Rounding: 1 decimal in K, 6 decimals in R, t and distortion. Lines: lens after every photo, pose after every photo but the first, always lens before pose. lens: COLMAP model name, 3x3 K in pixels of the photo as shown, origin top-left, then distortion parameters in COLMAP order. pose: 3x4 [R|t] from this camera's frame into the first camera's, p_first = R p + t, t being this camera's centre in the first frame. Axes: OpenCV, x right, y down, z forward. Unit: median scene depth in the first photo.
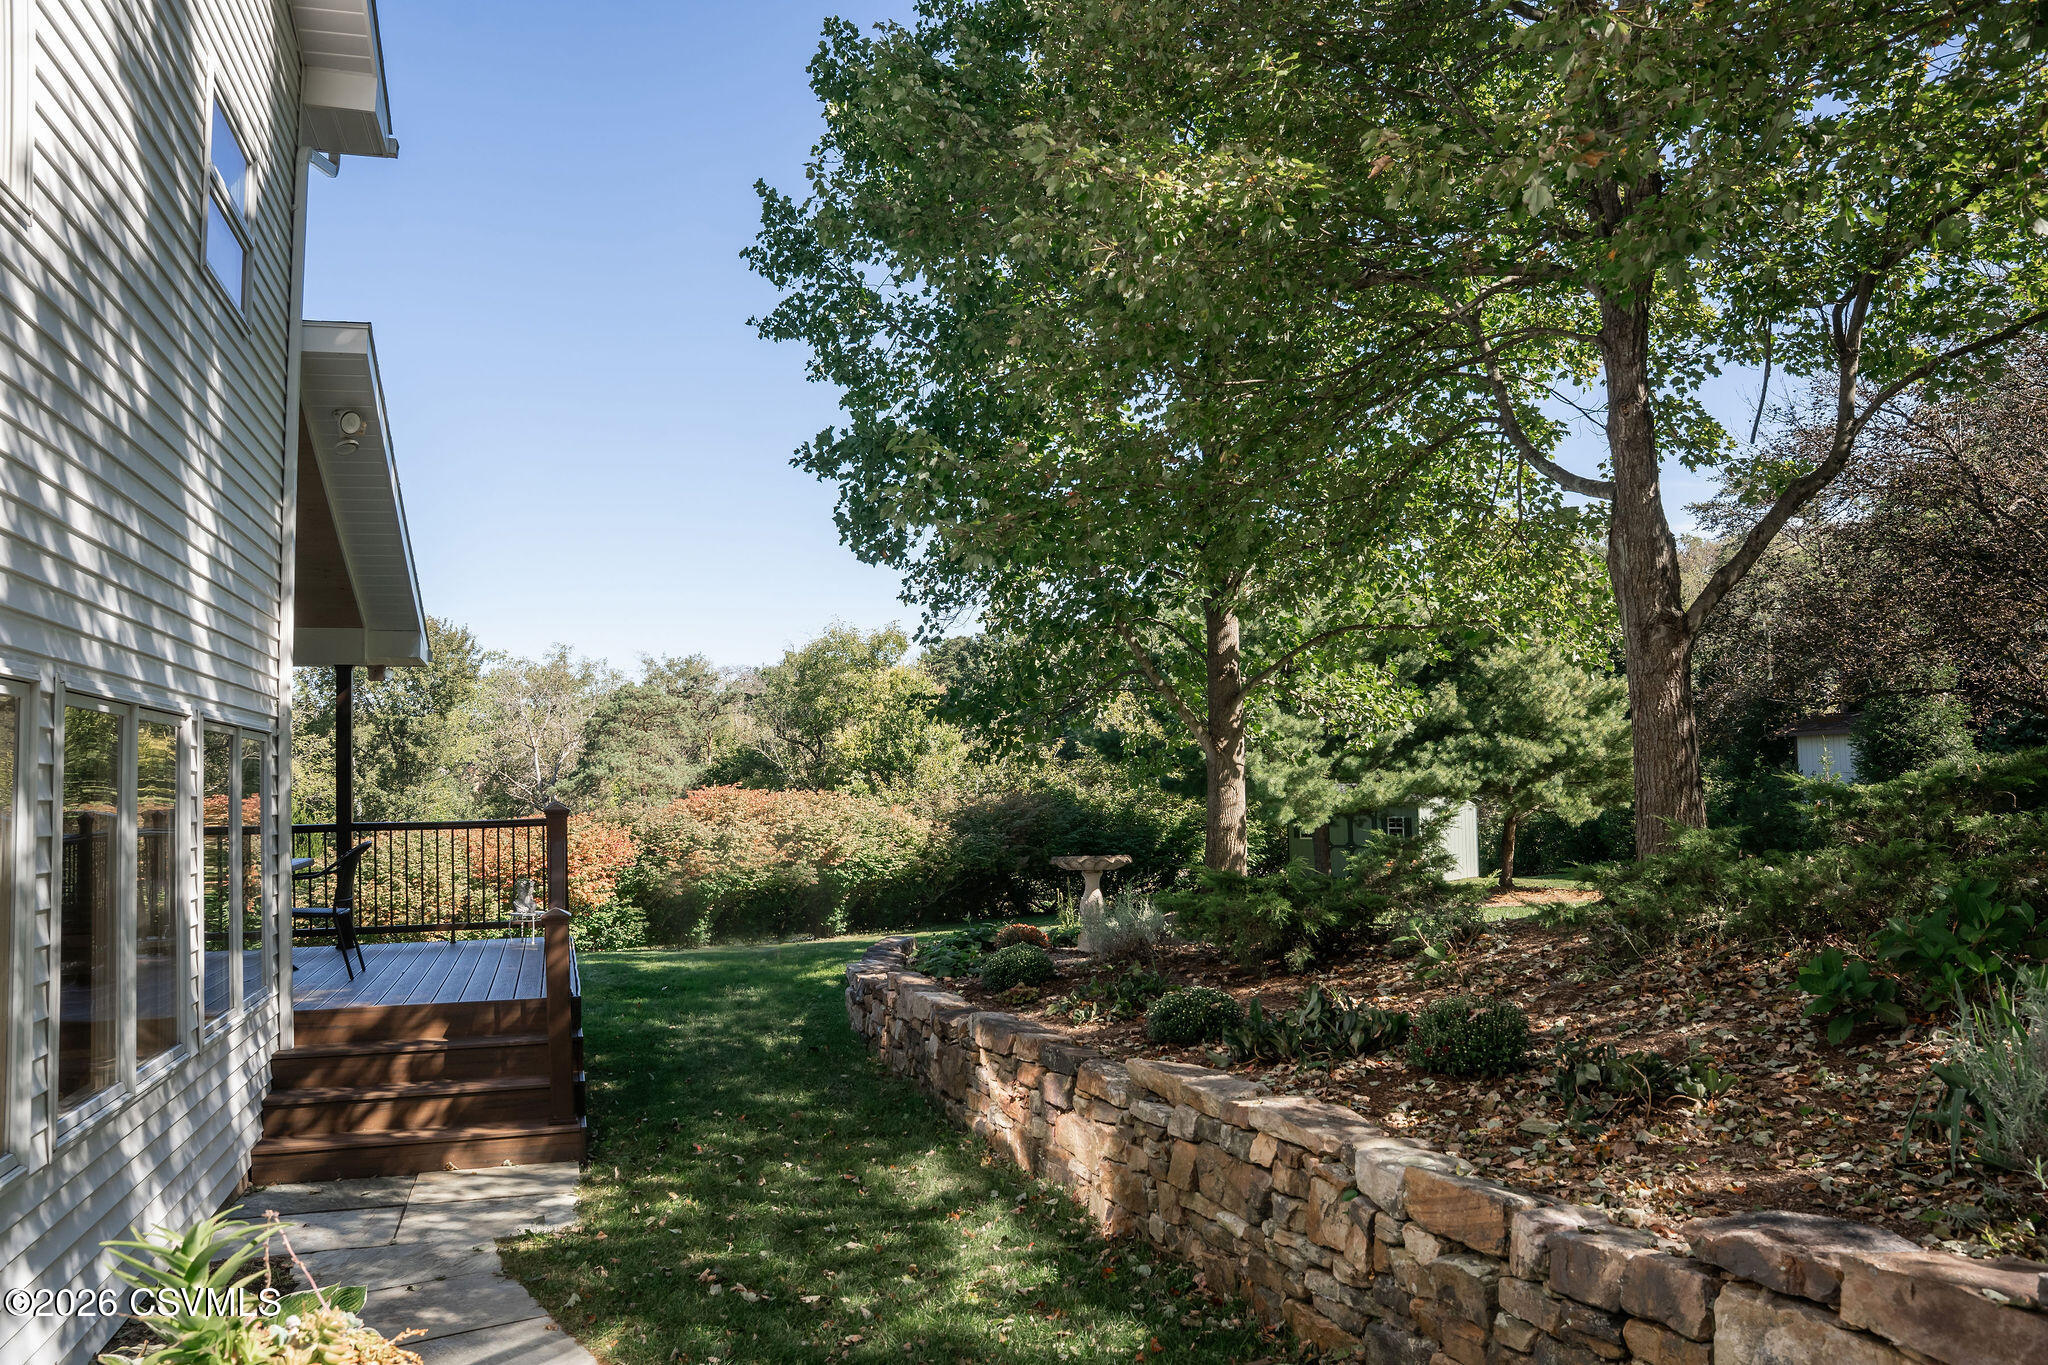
lens RADIAL K [[1428.3, 0, 1024.0], [0, 1428.3, 682.5], [0, 0, 1]] dist [-0.106316, -0.000246]
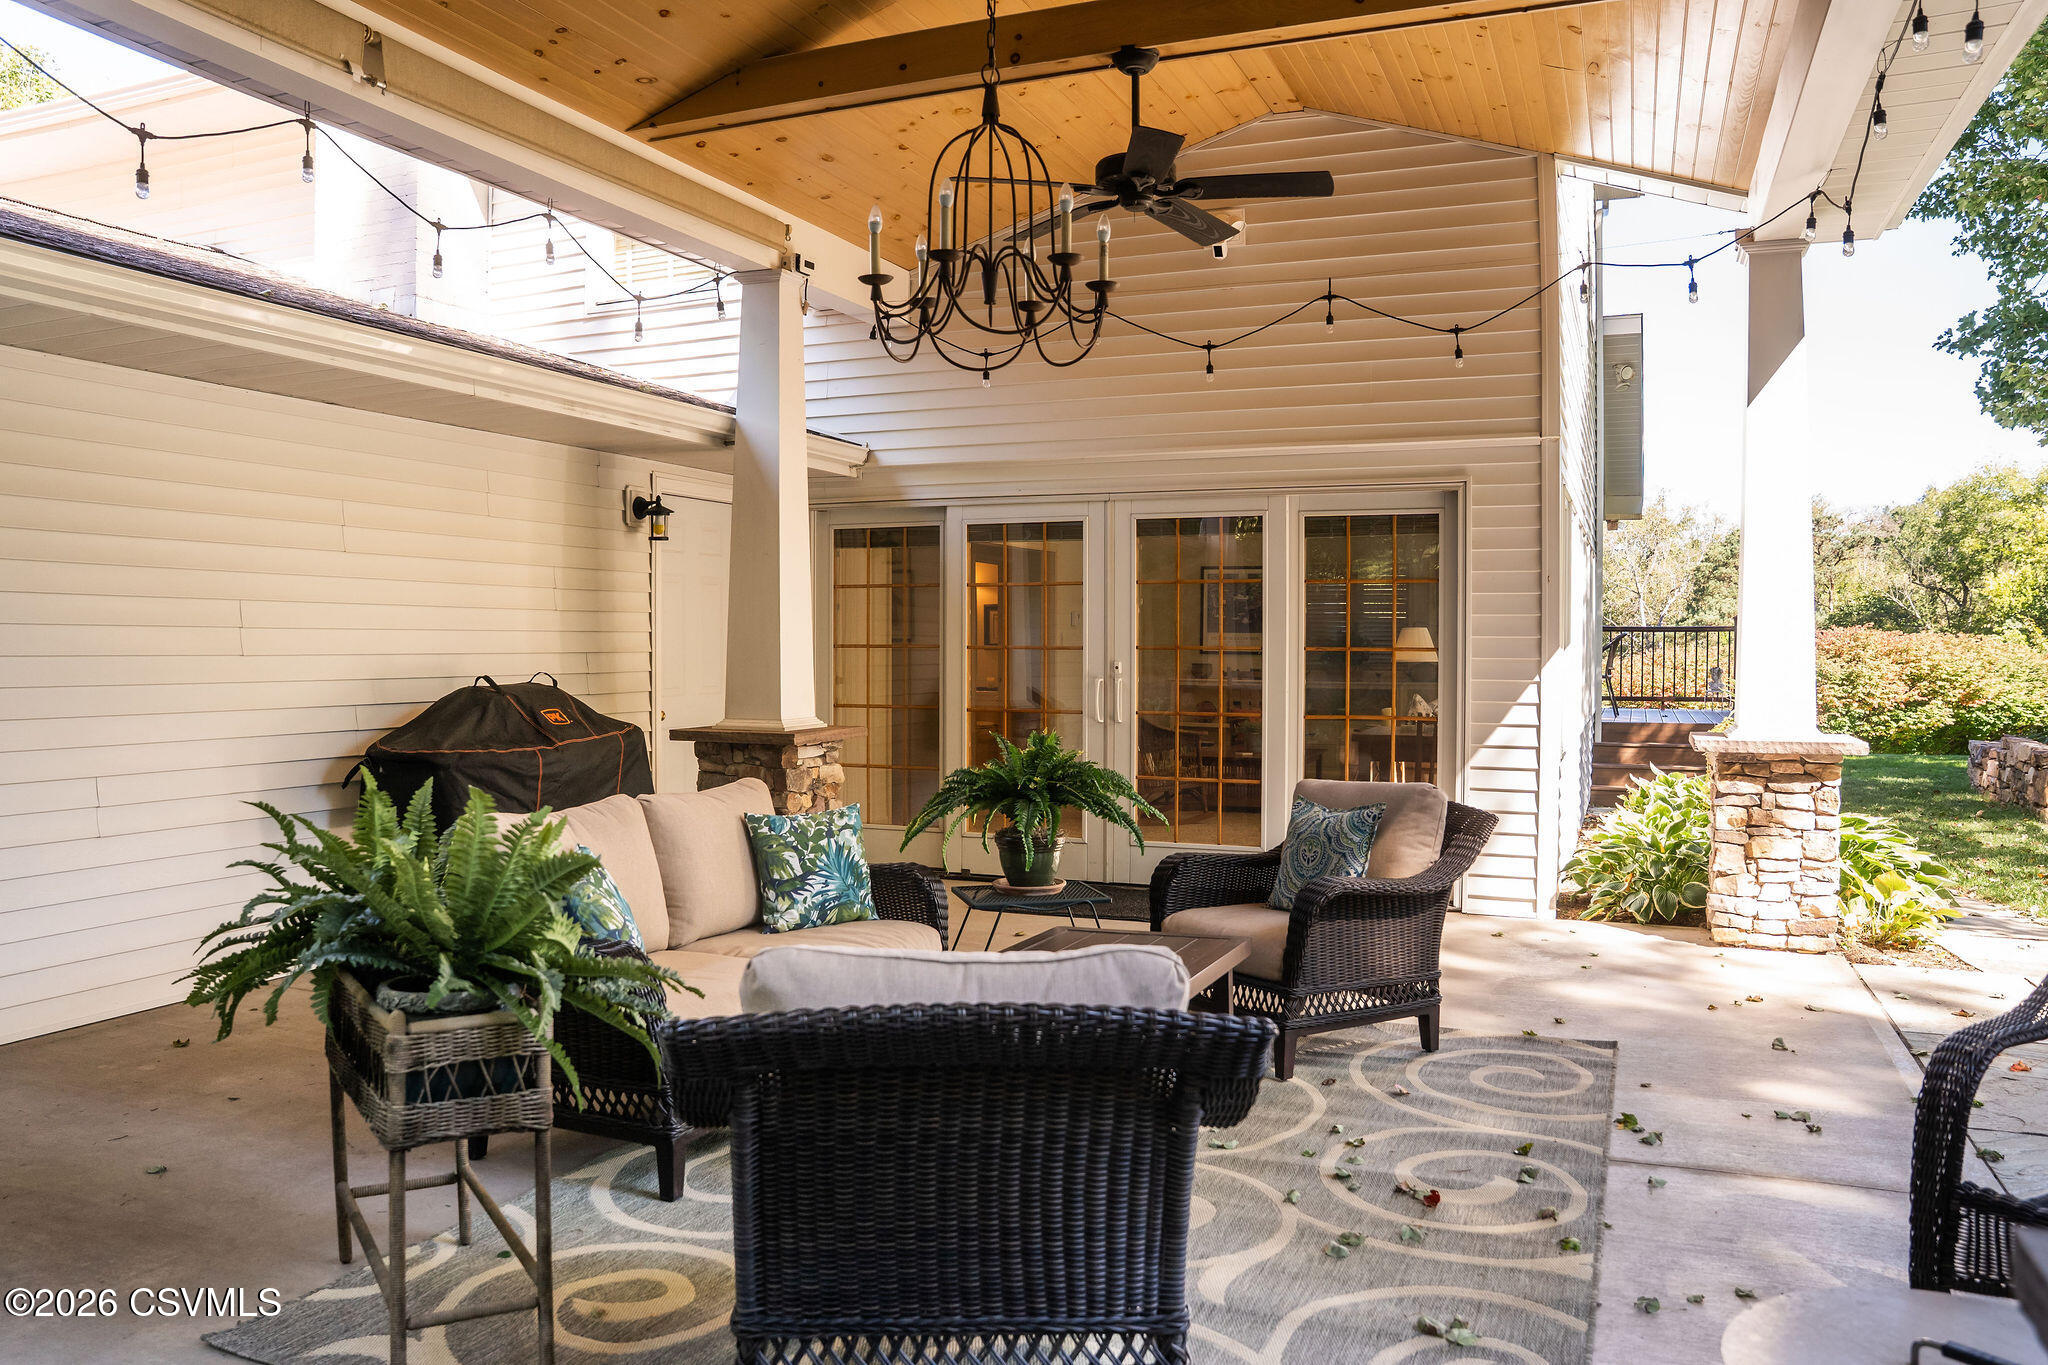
lens RADIAL K [[1528.6, 0, 1024.0], [0, 1528.6, 682.5], [0, 0, 1]] dist [-0.012852, 0.001203]
pose [[0.765760, 0.043422, -0.641659, 0.037912], [0.021826, 0.995389, 0.093407, -0.003830], [0.642756, -0.085533, 0.761281, -0.224756]]
